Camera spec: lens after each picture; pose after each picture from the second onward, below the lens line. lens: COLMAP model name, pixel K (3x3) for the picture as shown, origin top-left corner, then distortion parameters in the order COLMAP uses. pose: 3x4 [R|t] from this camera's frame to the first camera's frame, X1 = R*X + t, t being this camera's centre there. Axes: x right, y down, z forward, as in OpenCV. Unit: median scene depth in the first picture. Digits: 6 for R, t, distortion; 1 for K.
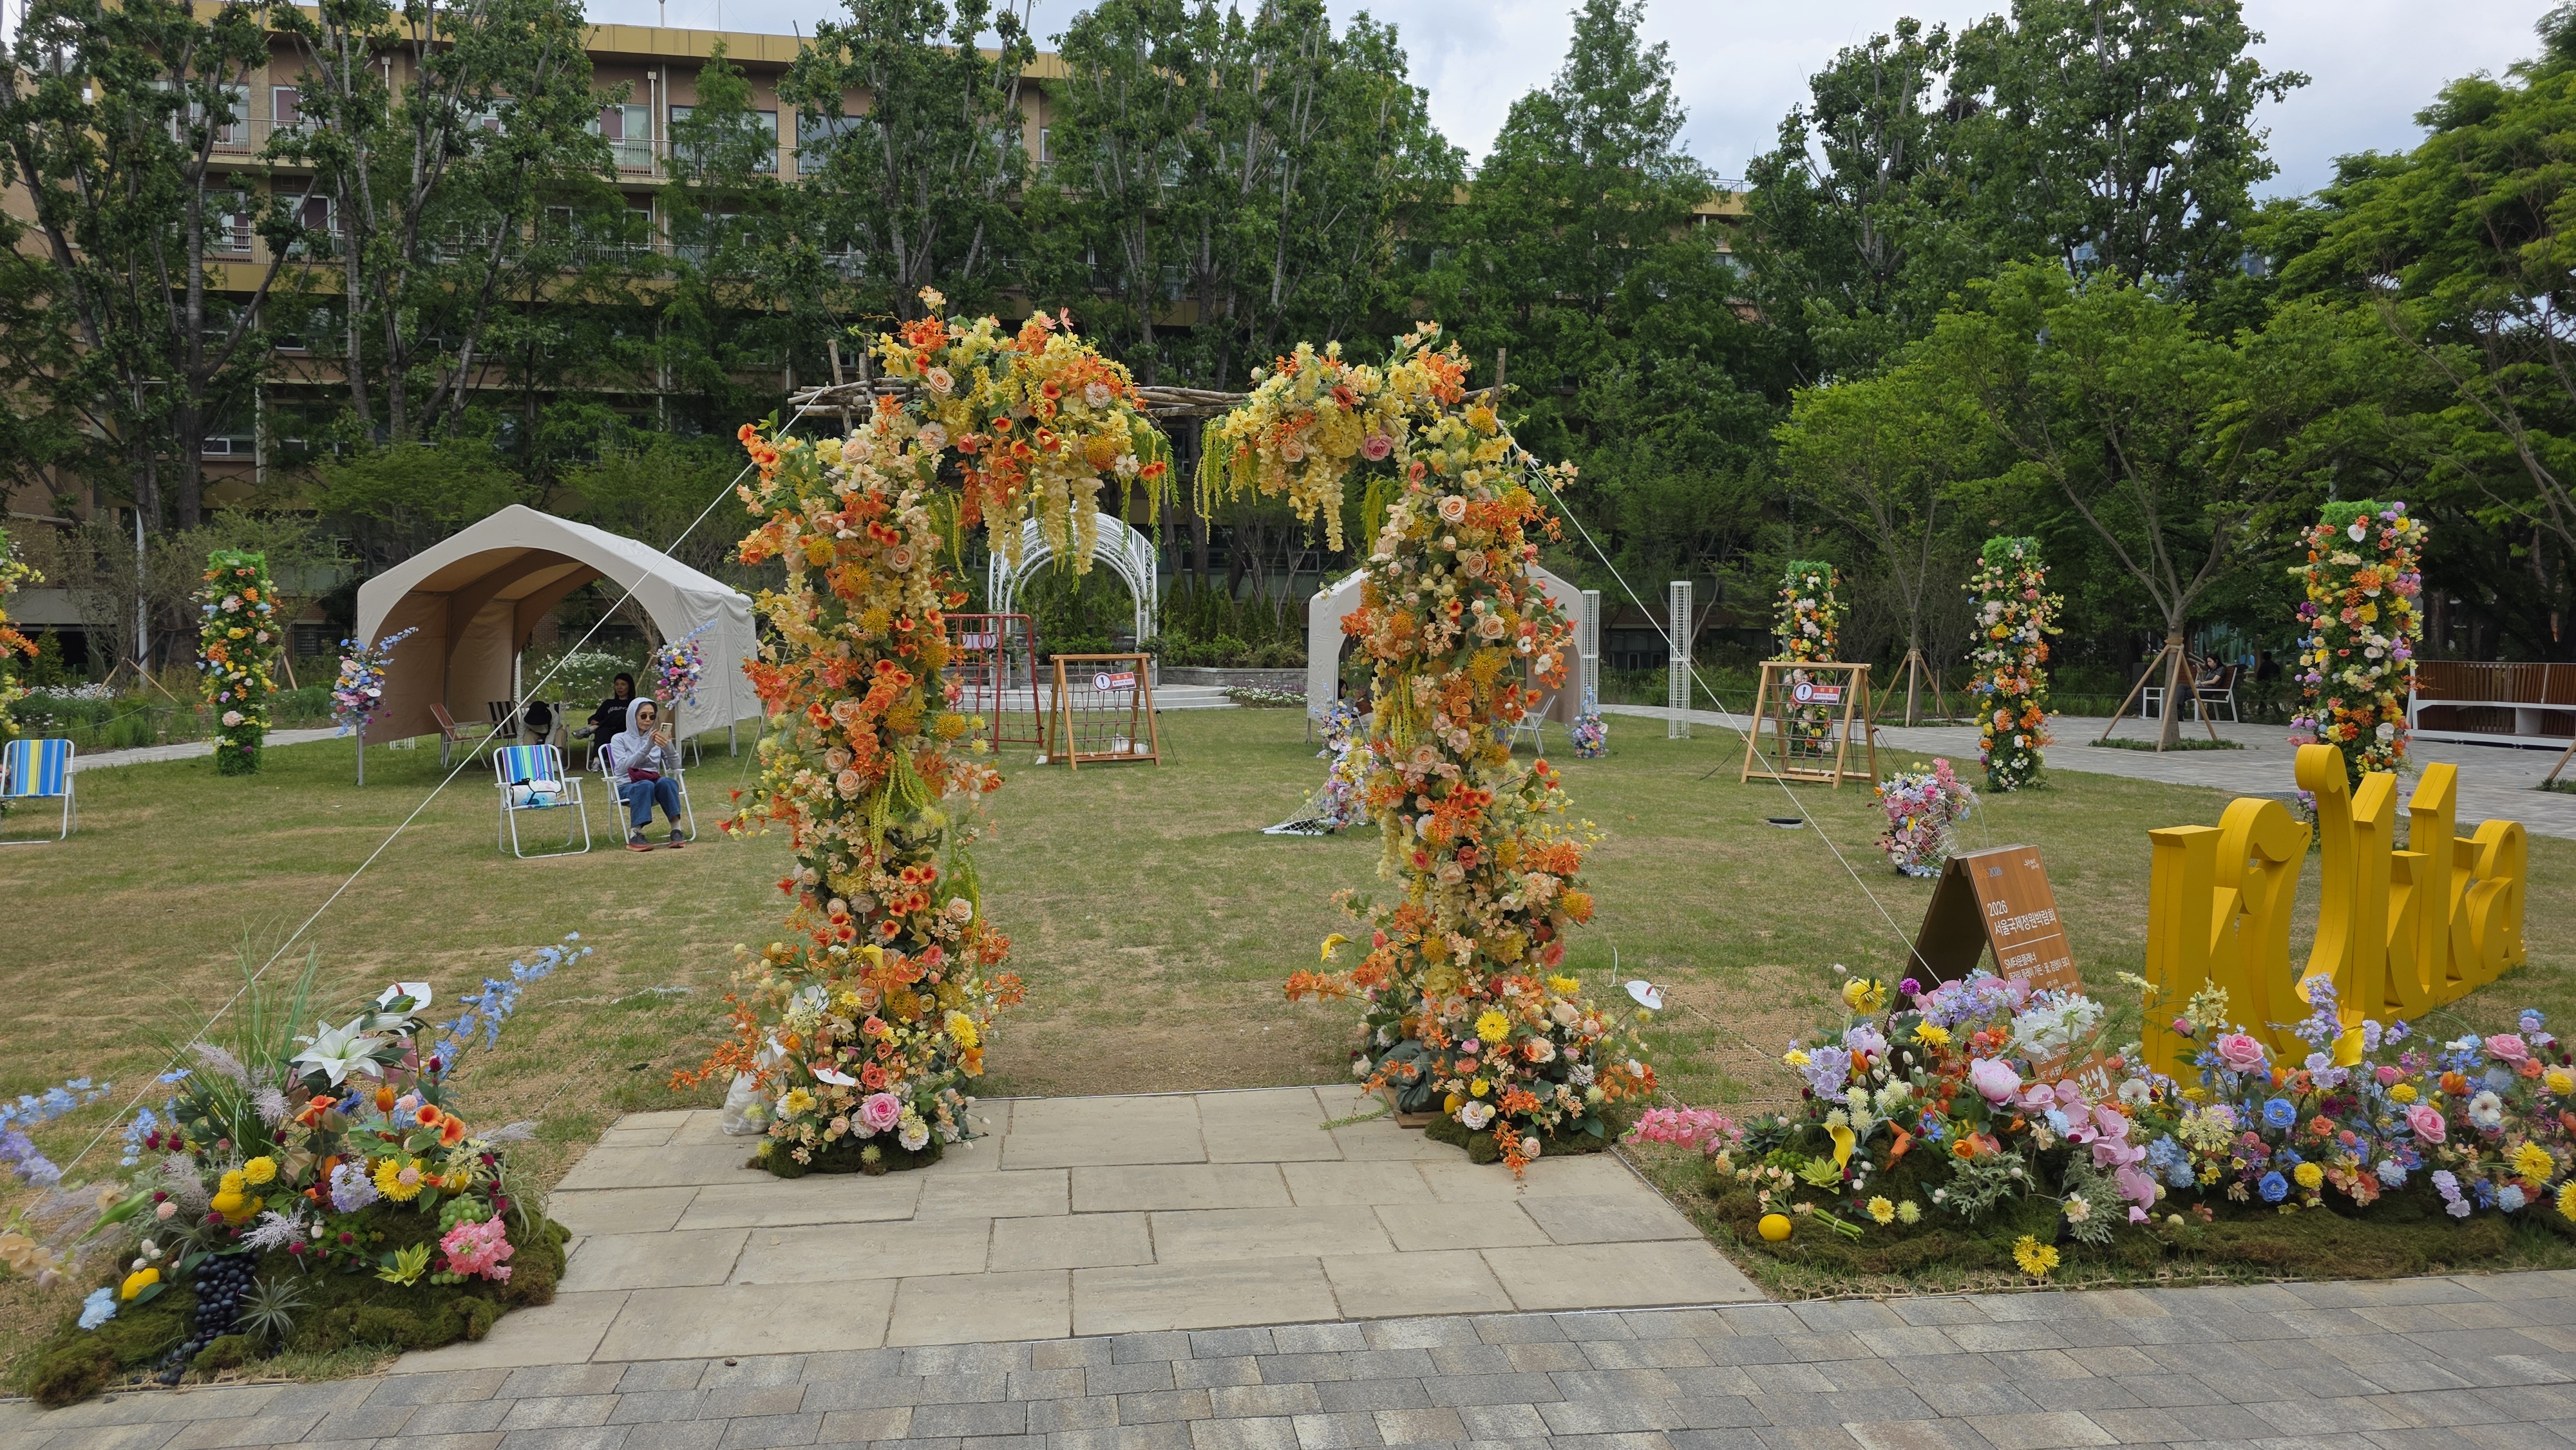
lens RADIAL K [[1744.3, 0, 1288.0], [0, 1744.3, 725.0], [0, 0, 1]] dist [0.003047, 0.001519]
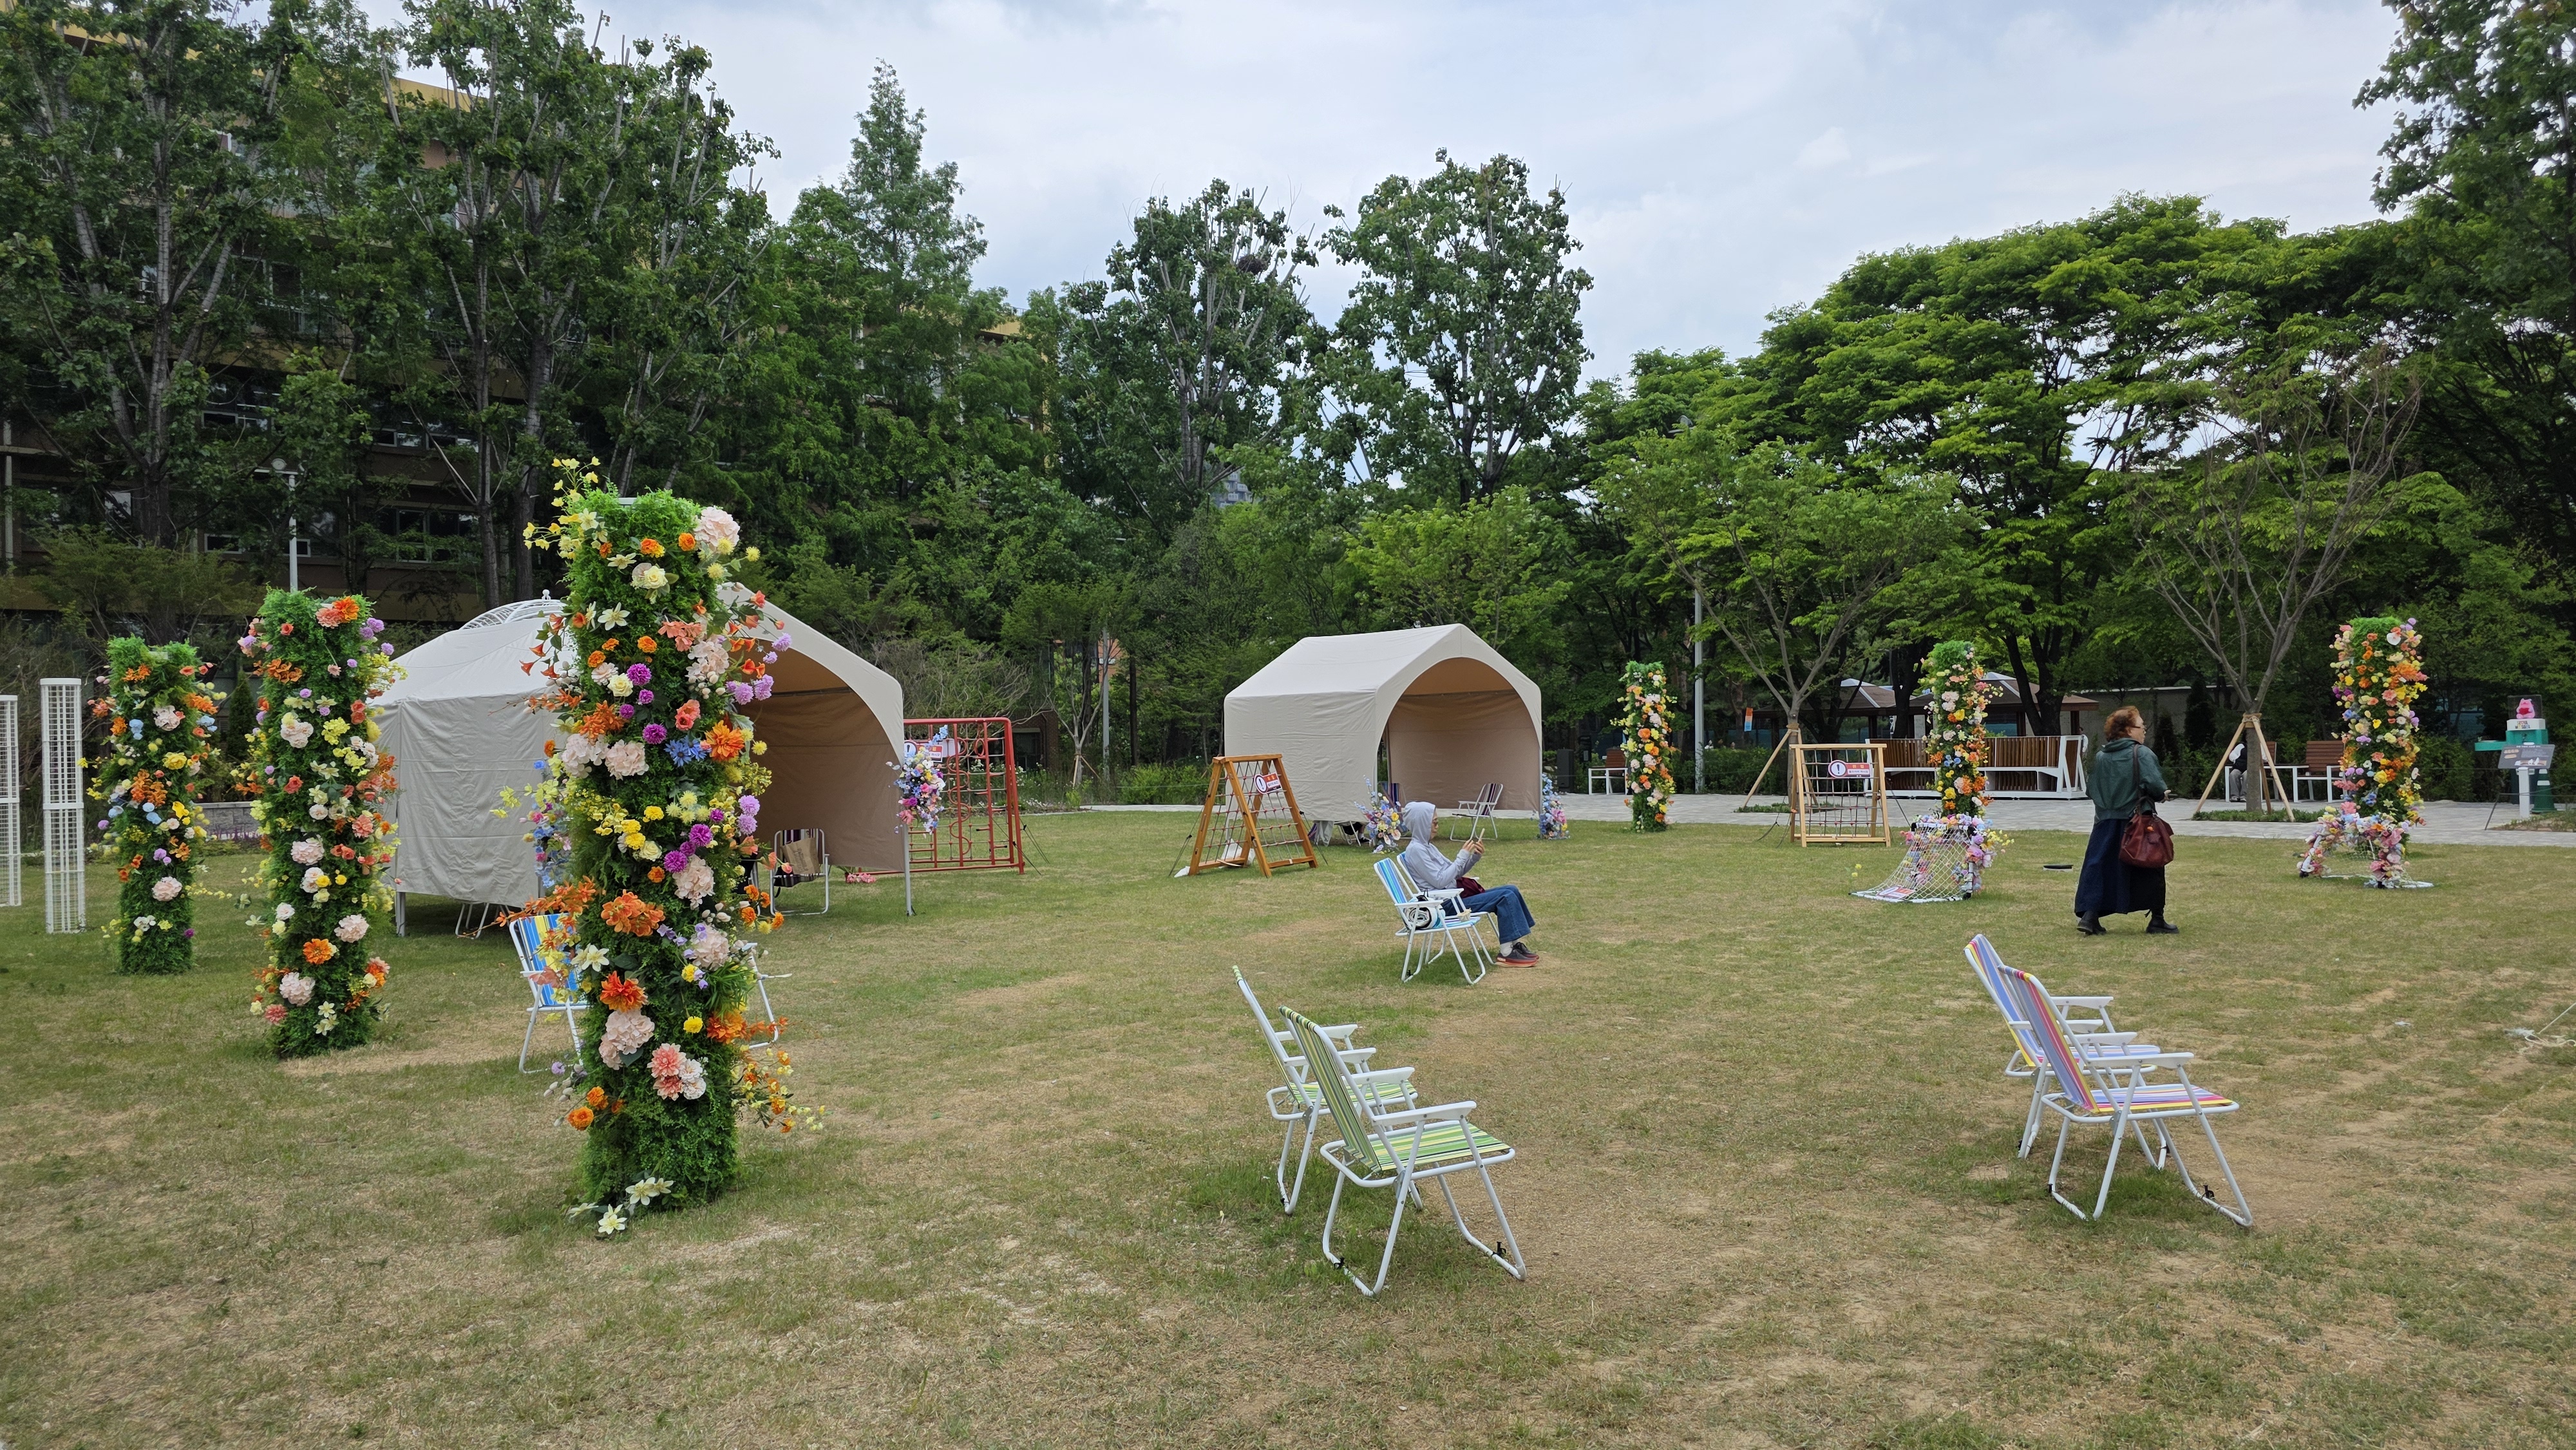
lens RADIAL K [[1744.3, 0, 1288.0], [0, 1744.3, 725.0], [0, 0, 1]] dist [0.003047, 0.001519]
pose [[0.812517, -0.015854, 0.582722, -0.448103], [0.051794, 0.997640, -0.045076, -0.009071], [-0.580632, 0.066807, 0.811421, 0.159552]]
